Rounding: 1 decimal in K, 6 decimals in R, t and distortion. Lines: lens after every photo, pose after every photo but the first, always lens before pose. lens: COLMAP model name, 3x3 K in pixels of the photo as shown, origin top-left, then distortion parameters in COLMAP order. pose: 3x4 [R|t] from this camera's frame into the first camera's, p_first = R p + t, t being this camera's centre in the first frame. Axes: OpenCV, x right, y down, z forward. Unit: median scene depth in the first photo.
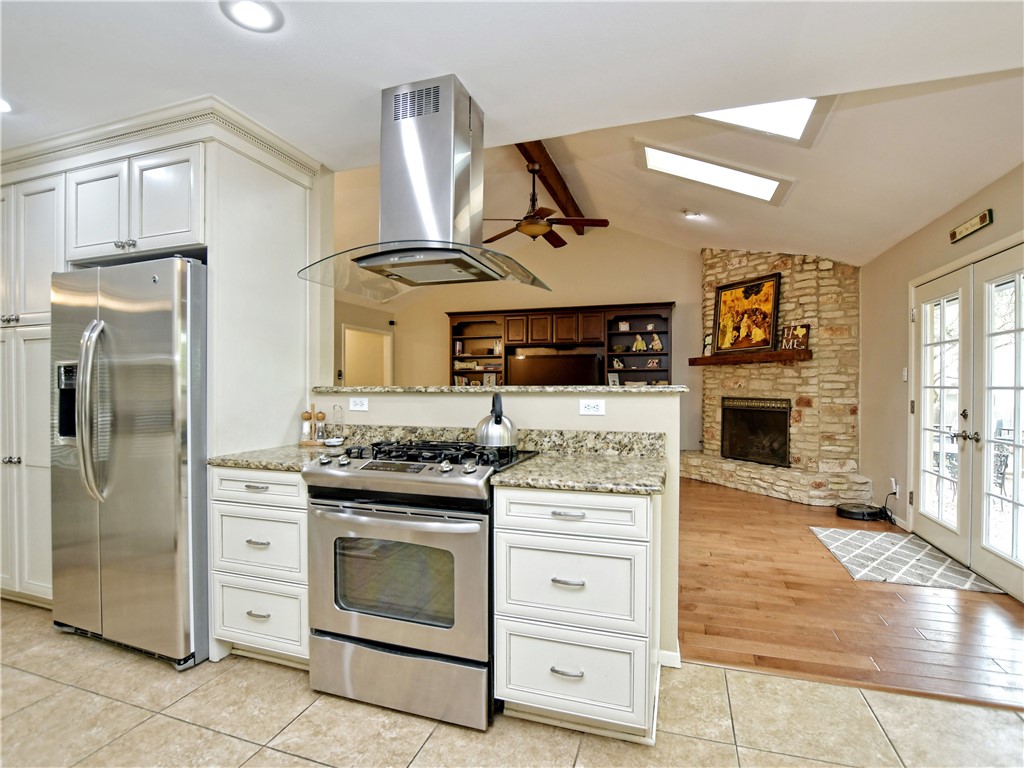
lens RADIAL K [[505.4, 0, 509.7], [0, 505.4, 388.9], [0, 0, 1]] dist [-0.031586, 0.002827]
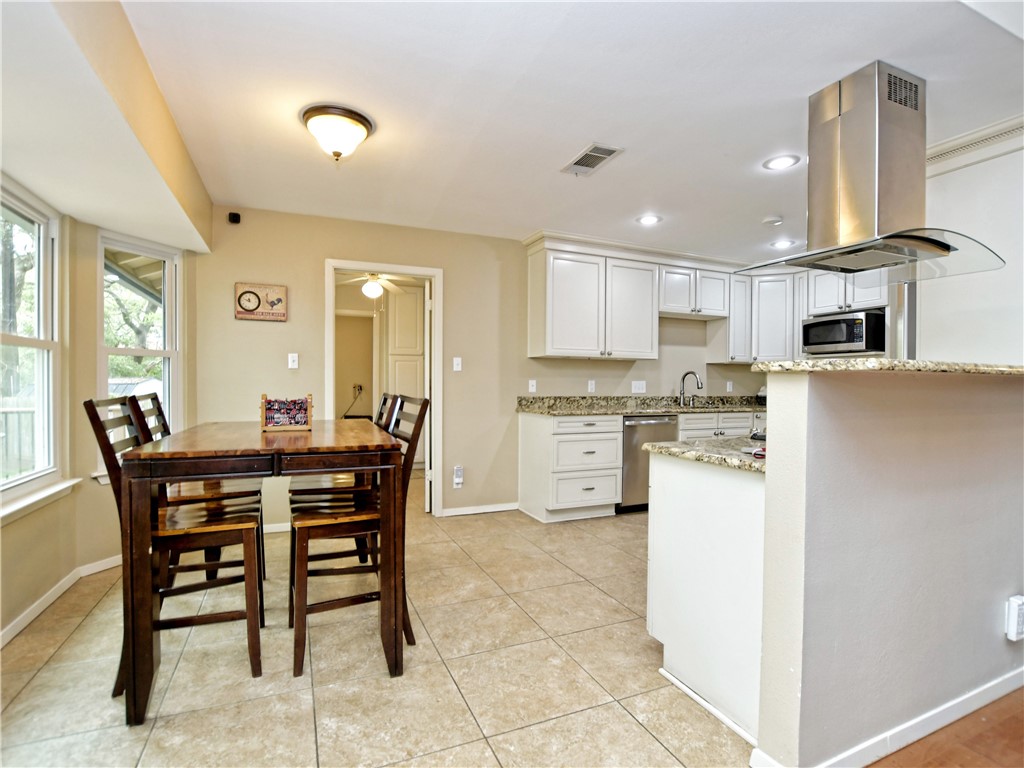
lens RADIAL K [[505.4, 0, 509.5], [0, 505.4, 384.8], [0, 0, 1]] dist [-0.031586, 0.002827]
pose [[-0.751388, -0.000867, -0.659860, 0.651600], [-0.011555, 0.999863, 0.011844, 0.012053], [0.659759, 0.016524, -0.751295, 0.797569]]
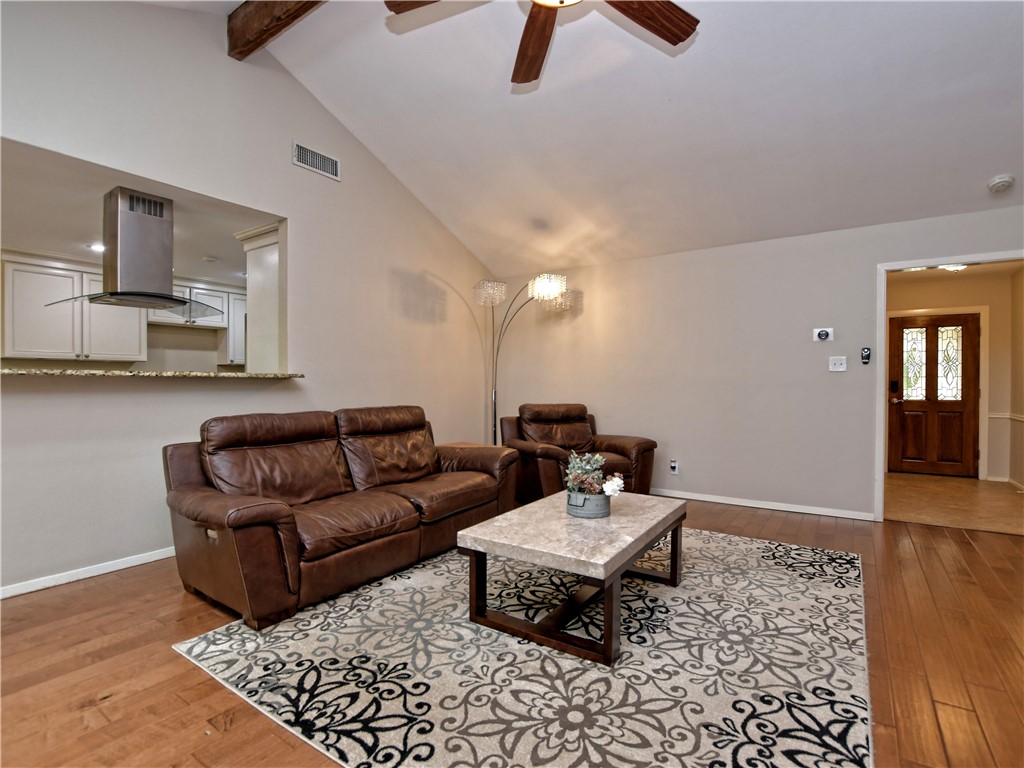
lens RADIAL K [[505.4, 0, 512.7], [0, 505.4, 385.6], [0, 0, 1]] dist [-0.031586, 0.002827]
pose [[-0.273263, 0.006615, -0.961917, 0.670238], [-0.008489, 0.999921, 0.009288, 0.008648], [0.961902, 0.010703, -0.273185, 1.628340]]
